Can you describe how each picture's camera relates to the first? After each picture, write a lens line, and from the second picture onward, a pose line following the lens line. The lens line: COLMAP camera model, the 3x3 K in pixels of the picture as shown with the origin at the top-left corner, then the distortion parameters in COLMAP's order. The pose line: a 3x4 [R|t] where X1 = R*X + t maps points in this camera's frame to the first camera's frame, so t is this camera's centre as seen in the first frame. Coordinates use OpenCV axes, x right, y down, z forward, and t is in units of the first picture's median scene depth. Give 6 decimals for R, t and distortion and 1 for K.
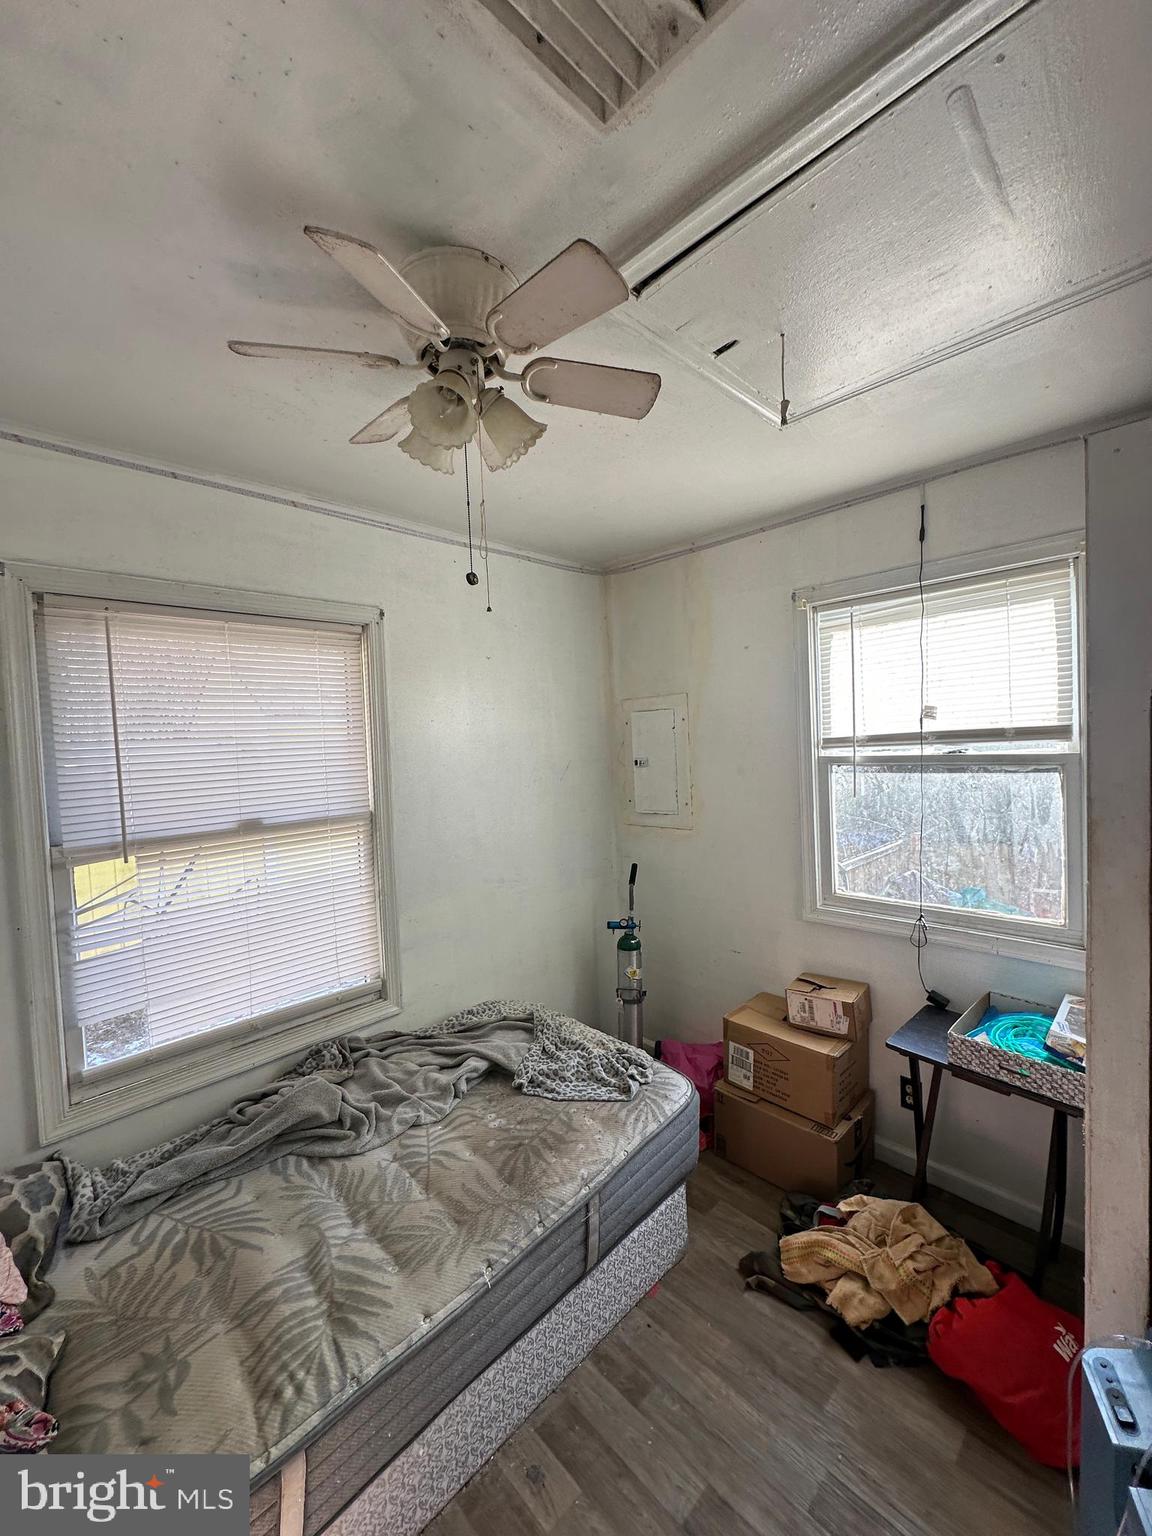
lens RADIAL K [[612.0, 0, 577.4], [0, 612.0, 763.2], [0, 0, 1]] dist [-0.002471, 0.000551]
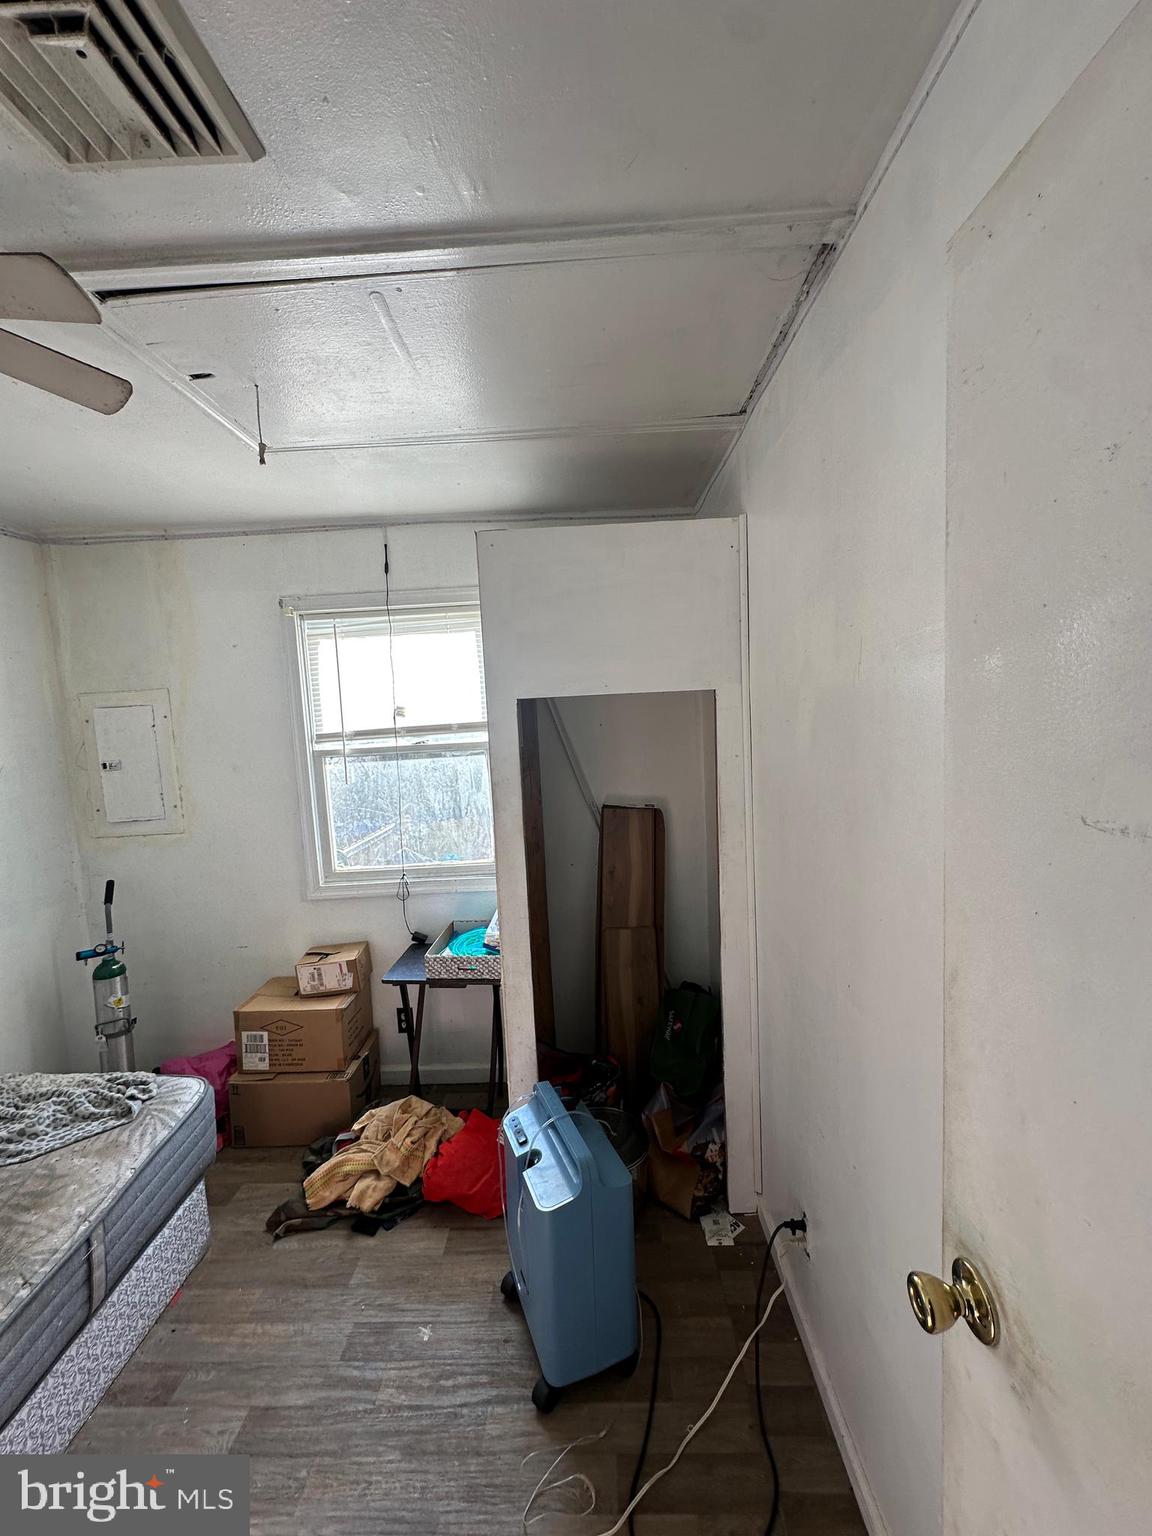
lens RADIAL K [[612.0, 0, 576.6], [0, 612.0, 767.4], [0, 0, 1]] dist [-0.002471, 0.000551]
pose [[0.712385, -0.055266, 0.699609, -0.051104], [0.047731, 0.998402, 0.030267, 0.010275], [-0.700164, 0.011831, 0.713884, -0.150379]]
